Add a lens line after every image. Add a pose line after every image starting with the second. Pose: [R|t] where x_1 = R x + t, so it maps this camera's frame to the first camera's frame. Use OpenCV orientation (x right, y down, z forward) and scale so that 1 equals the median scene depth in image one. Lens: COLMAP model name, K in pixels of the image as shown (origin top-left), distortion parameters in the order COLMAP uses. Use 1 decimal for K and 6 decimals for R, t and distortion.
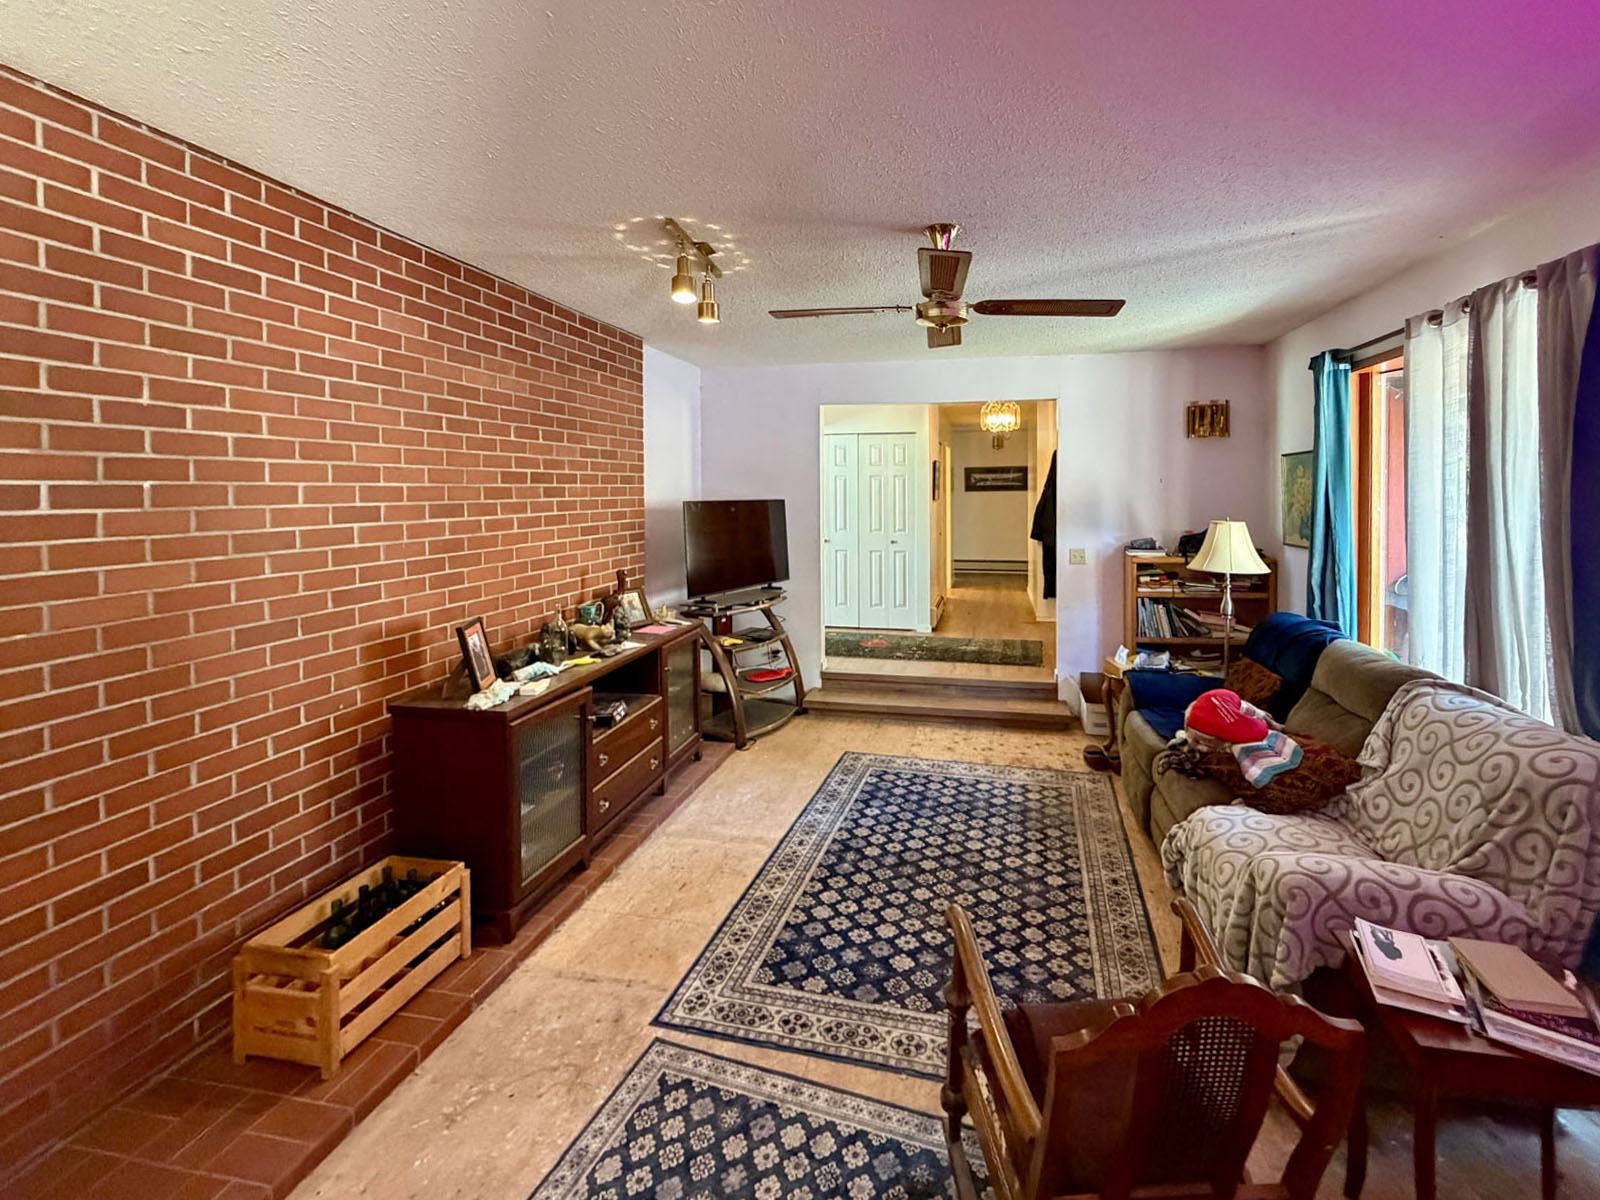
lens RADIAL K [[813.3, 0, 799.7], [0, 813.3, 505.6], [0, 0, 1]] dist [0.001575, 0.000364]
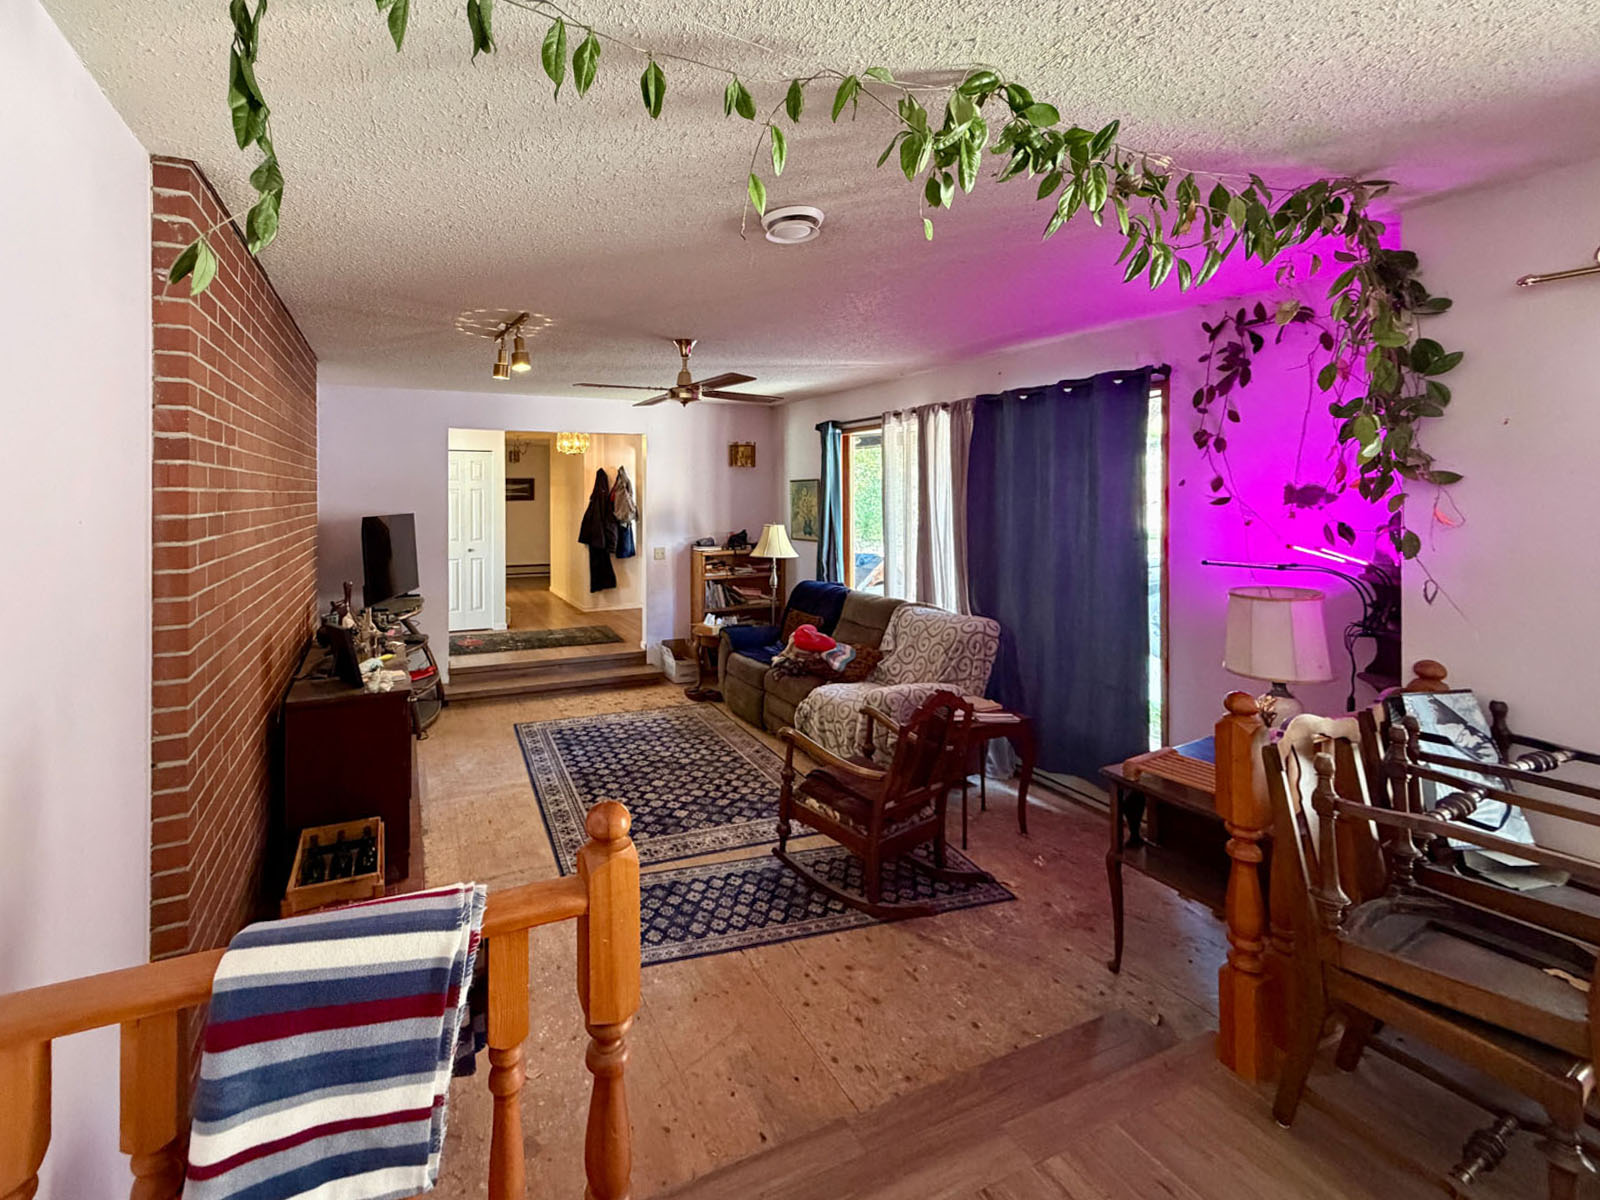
lens RADIAL K [[813.3, 0, 799.7], [0, 813.3, 505.6], [0, 0, 1]] dist [0.001575, 0.000364]
pose [[0.765702, -0.007277, 0.643154, -0.623841], [0.012161, 0.999921, -0.003164, -0.016384], [-0.643080, 0.010244, 0.765730, -0.307306]]
